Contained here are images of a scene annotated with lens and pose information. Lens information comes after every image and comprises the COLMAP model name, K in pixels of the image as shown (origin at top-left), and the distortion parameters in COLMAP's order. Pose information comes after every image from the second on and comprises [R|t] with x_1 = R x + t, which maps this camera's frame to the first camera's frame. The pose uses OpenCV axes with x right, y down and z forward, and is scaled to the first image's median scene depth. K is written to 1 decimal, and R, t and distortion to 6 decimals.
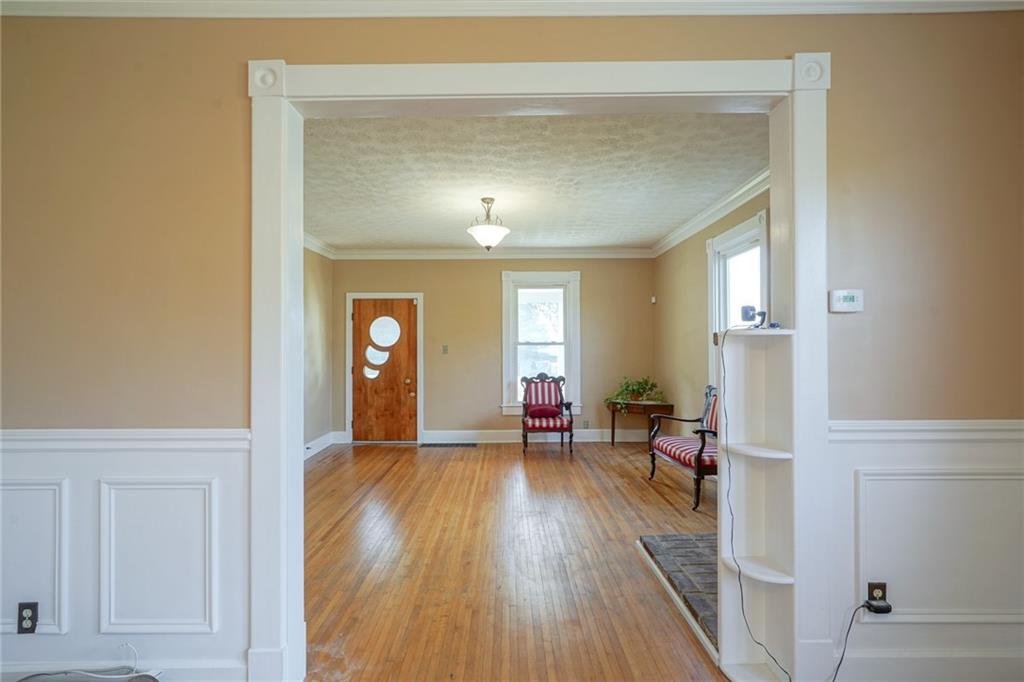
lens RADIAL K [[462.3, 0, 510.1], [0, 462.3, 343.7], [0, 0, 1]] dist [-0.012797, 0.006309]
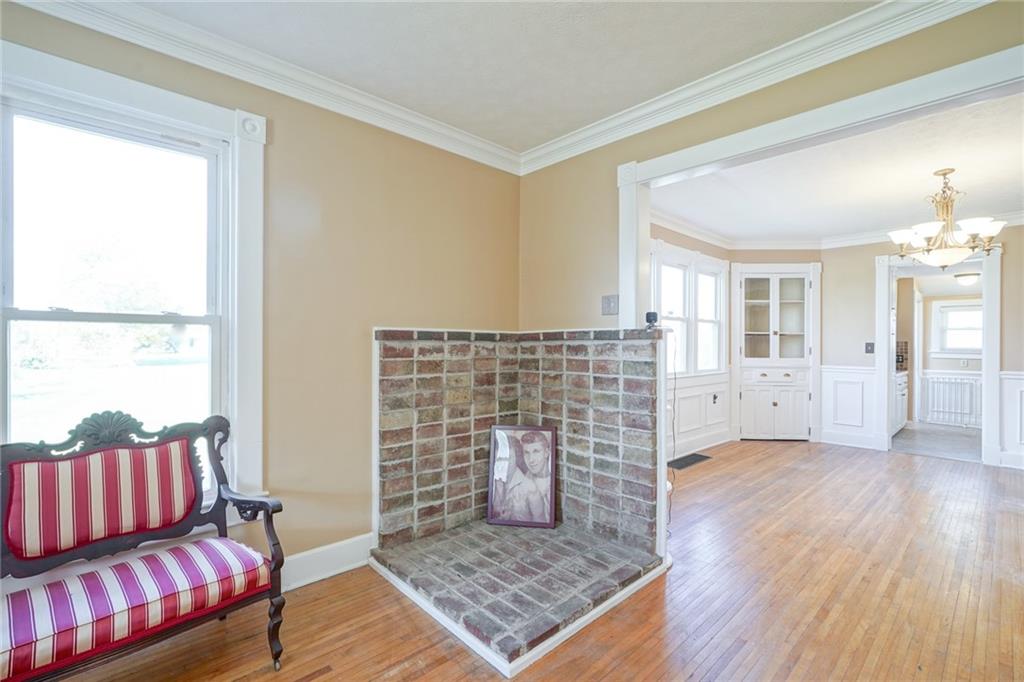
lens RADIAL K [[462.3, 0, 510.1], [0, 462.3, 343.7], [0, 0, 1]] dist [-0.012797, 0.006309]
pose [[-0.674777, 0.002346, 0.738018, -0.104936], [-0.008173, 0.999910, -0.010652, 0.014887], [-0.737976, -0.013219, -0.674697, 0.934563]]
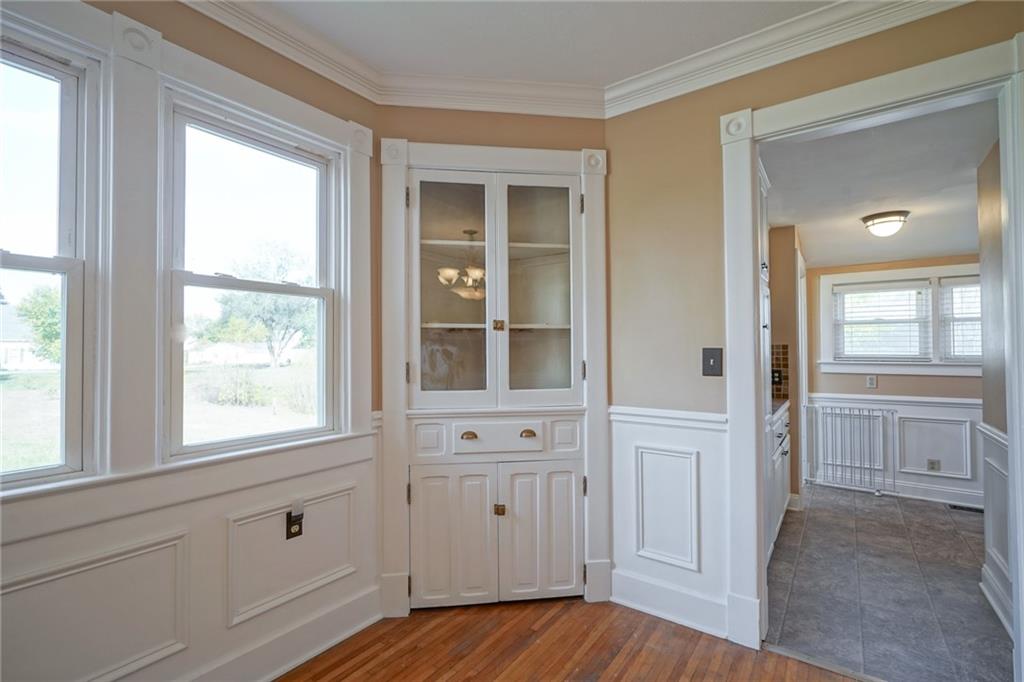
lens RADIAL K [[462.3, 0, 510.1], [0, 462.3, 343.7], [0, 0, 1]] dist [-0.012797, 0.006309]
pose [[-0.806555, 0.019685, 0.590832, 0.045789], [0.005068, 0.999639, -0.026387, -0.002556], [-0.591138, -0.018288, -0.806363, -0.126372]]
